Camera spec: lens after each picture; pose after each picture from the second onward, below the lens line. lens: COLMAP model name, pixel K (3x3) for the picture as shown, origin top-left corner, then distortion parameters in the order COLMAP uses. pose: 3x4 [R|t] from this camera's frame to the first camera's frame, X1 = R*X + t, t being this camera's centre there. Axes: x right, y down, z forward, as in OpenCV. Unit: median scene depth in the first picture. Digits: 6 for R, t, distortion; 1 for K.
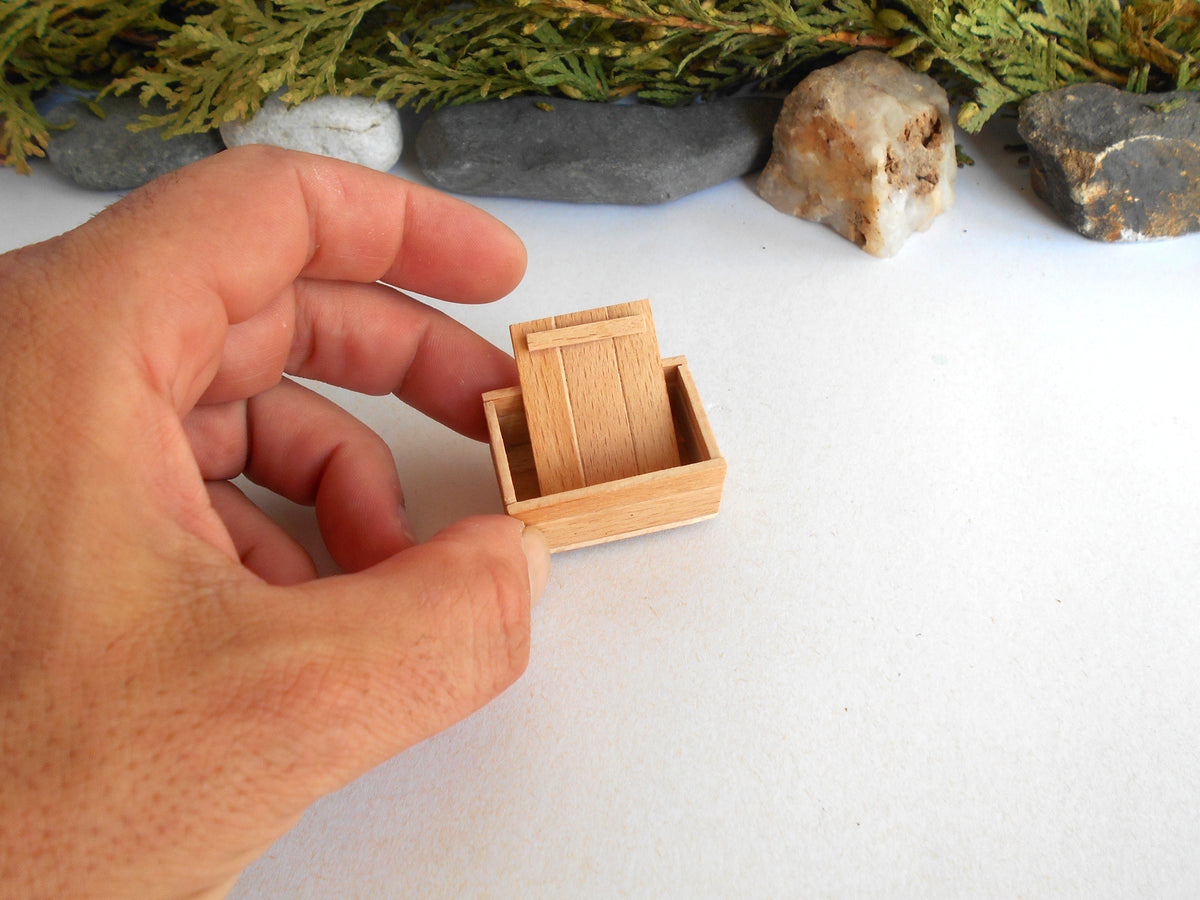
lens RADIAL K [[1047.2, 0, 597.0], [0, 1047.2, 447.1], [0, 0, 1]] dist [-0.014822, 0.013146]
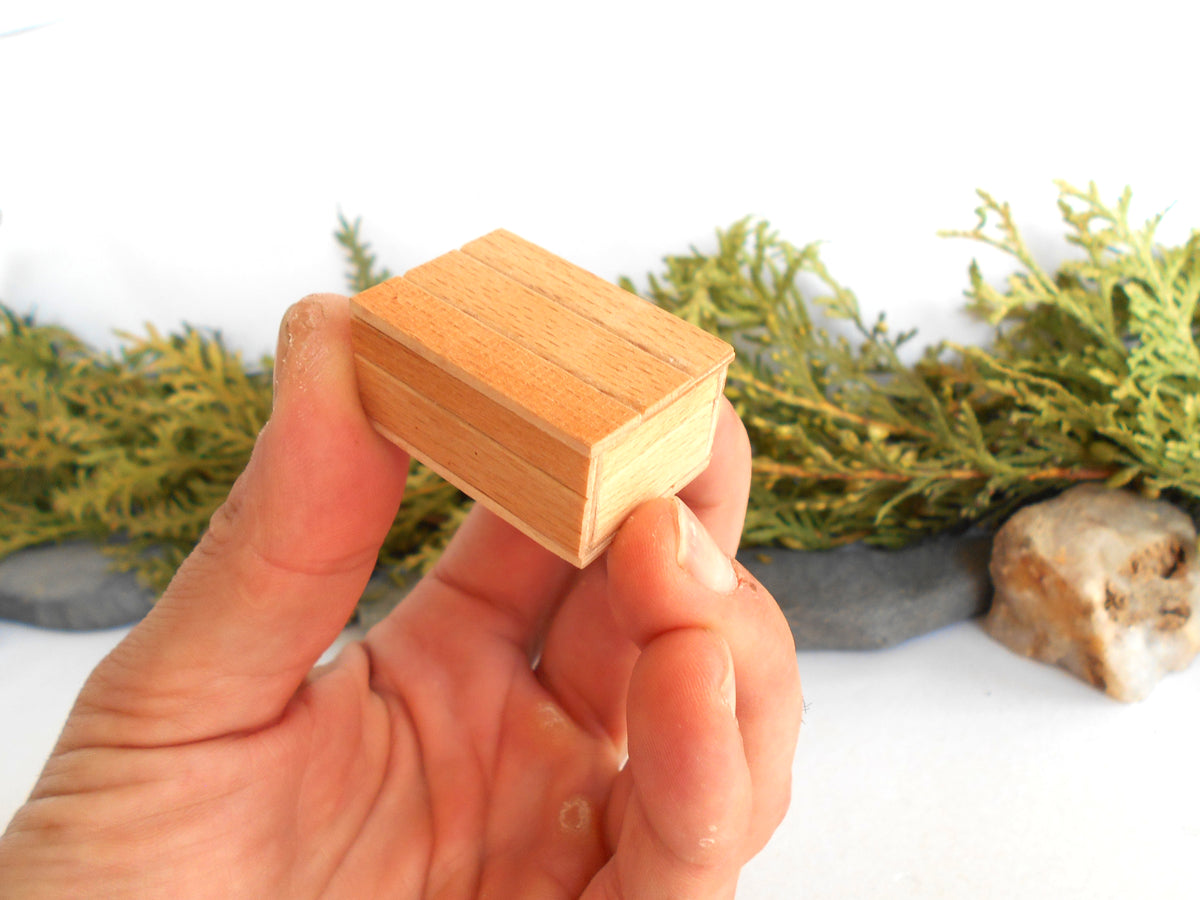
lens RADIAL K [[1047.2, 0, 597.0], [0, 1047.2, 447.1], [0, 0, 1]] dist [-0.014822, 0.013146]
pose [[0.928964, -0.095088, -0.357748, 0.191318], [-0.054287, 0.920998, -0.385766, -0.016283], [0.366167, 0.377784, 0.850412, 0.007083]]
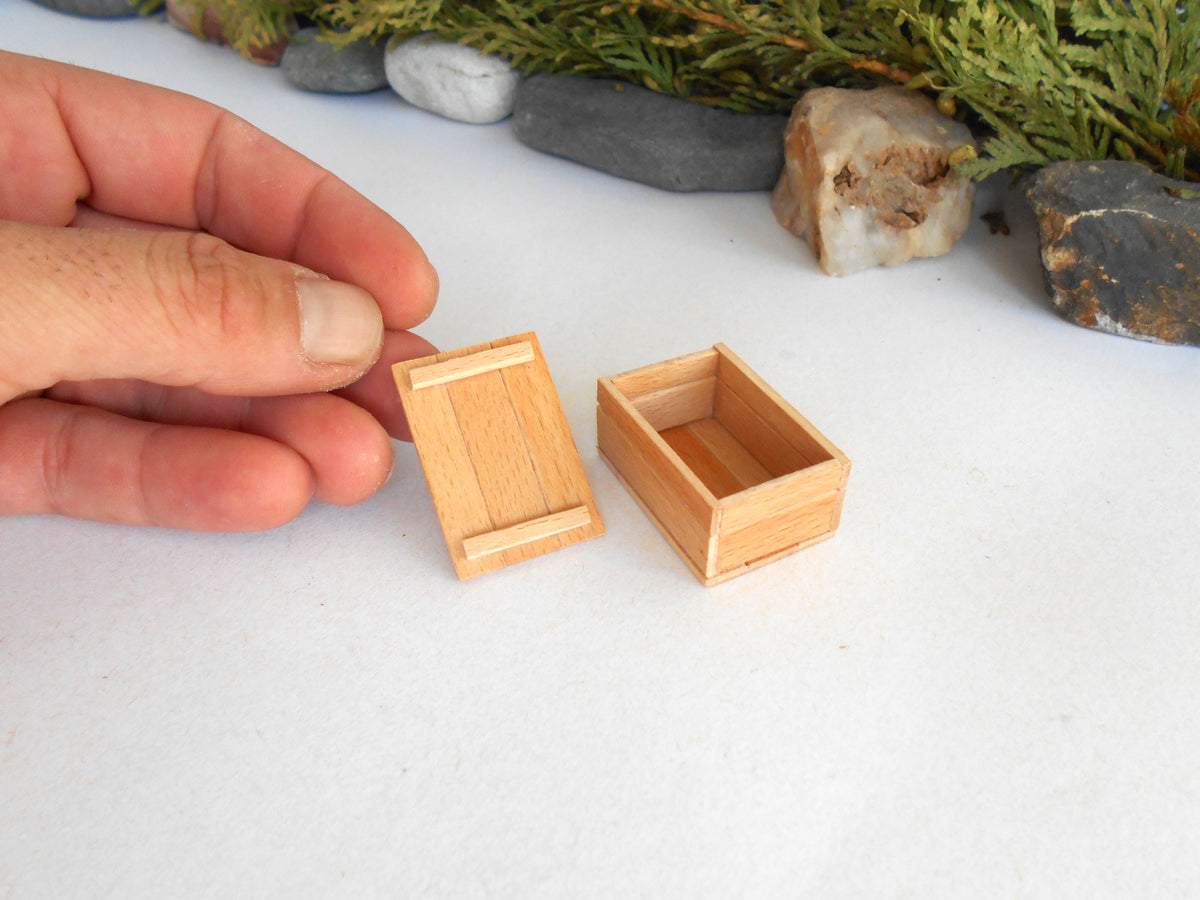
lens RADIAL K [[1047.2, 0, 597.0], [0, 1047.2, 447.1], [0, 0, 1]] dist [-0.014822, 0.013146]
pose [[0.855931, 0.318078, -0.407687, 0.535330], [-0.371179, 0.926862, -0.056144, 0.104158], [0.360011, 0.199381, 0.911394, 0.060968]]
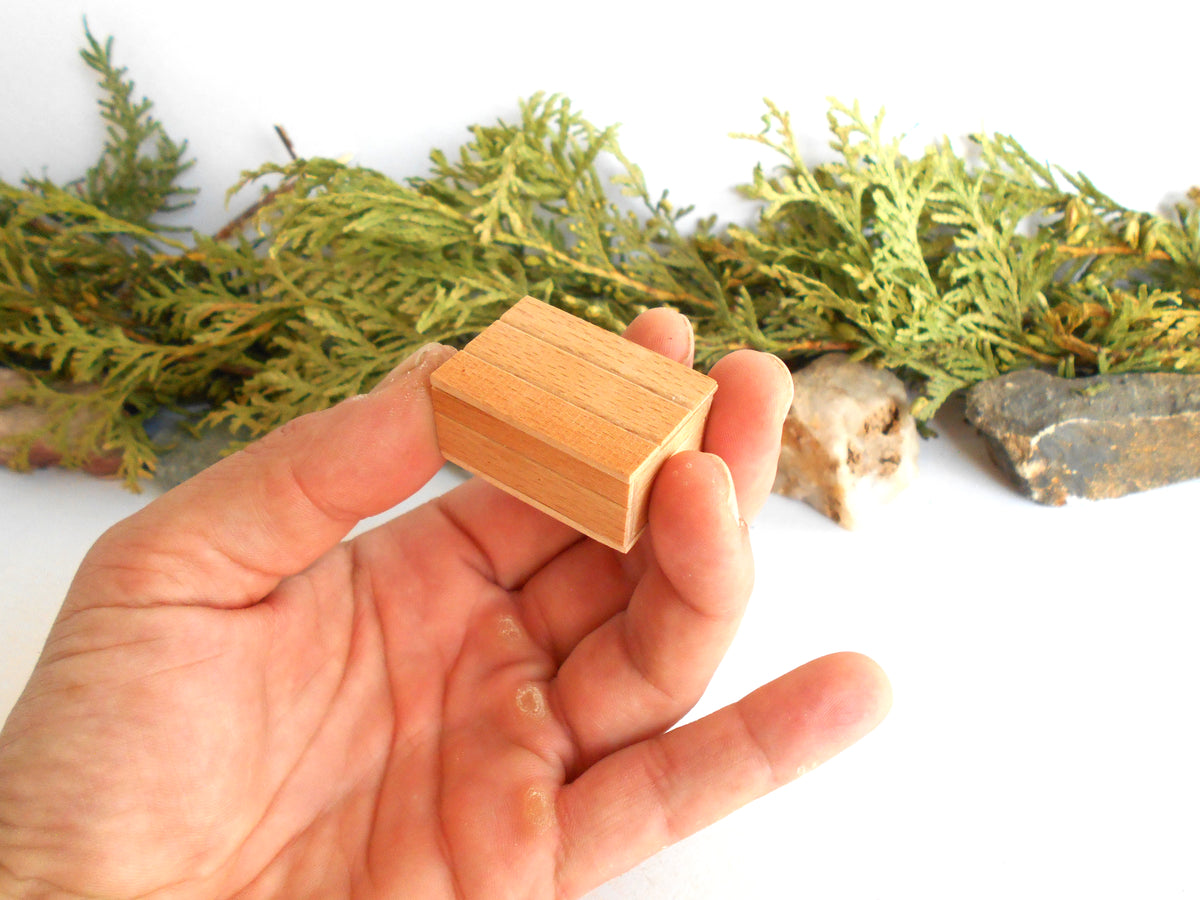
lens RADIAL K [[1047.2, 0, 597.0], [0, 1047.2, 447.1], [0, 0, 1]] dist [-0.014822, 0.013146]
pose [[0.996175, -0.053976, -0.068718, 0.073568], [0.042049, 0.985479, -0.164507, -0.095346], [0.076600, 0.160988, 0.983979, -0.168721]]
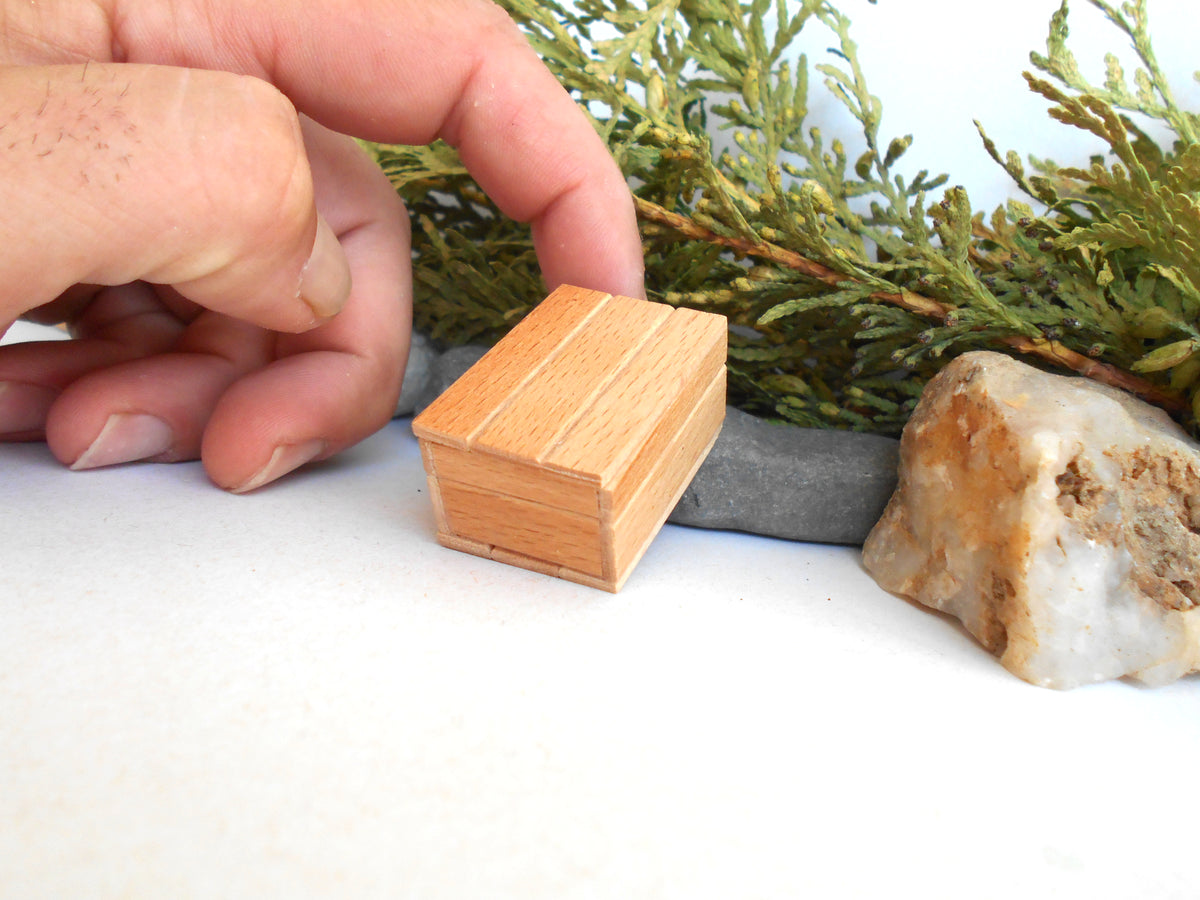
lens RADIAL K [[1047.2, 0, 597.0], [0, 1047.2, 447.1], [0, 0, 1]] dist [-0.014822, 0.013146]
pose [[0.866871, 0.236645, -0.438786, 0.282221], [-0.454109, 0.738015, -0.499118, 0.060389], [0.205717, 0.631928, 0.747227, 0.548701]]
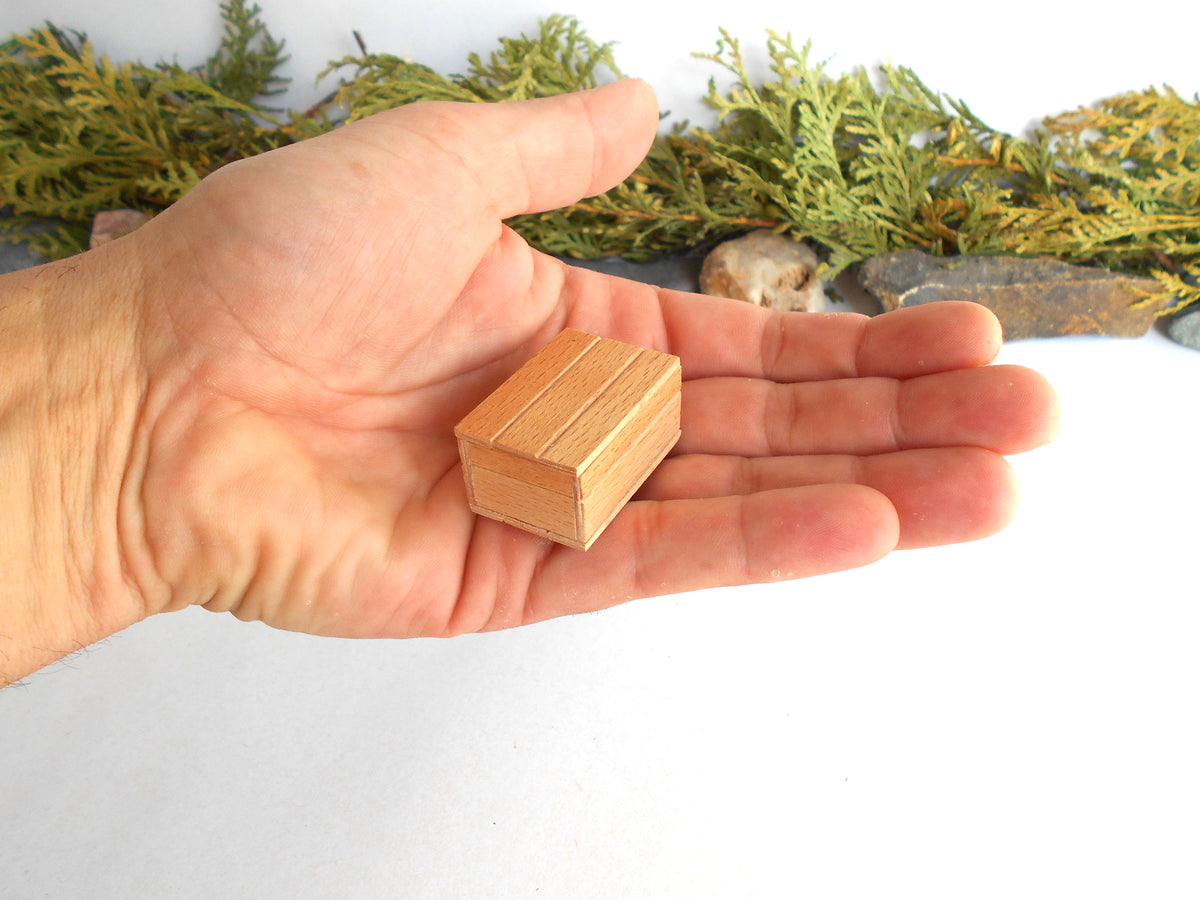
lens RADIAL K [[1037.9, 0, 596.5], [0, 1037.9, 449.9], [0, 0, 1]] dist [-0.027889, 0.010608]
pose [[0.994153, 0.020155, -0.106082, 0.188676], [-0.031980, 0.993308, -0.110984, 0.126543], [0.103135, 0.113728, 0.988144, -0.517641]]
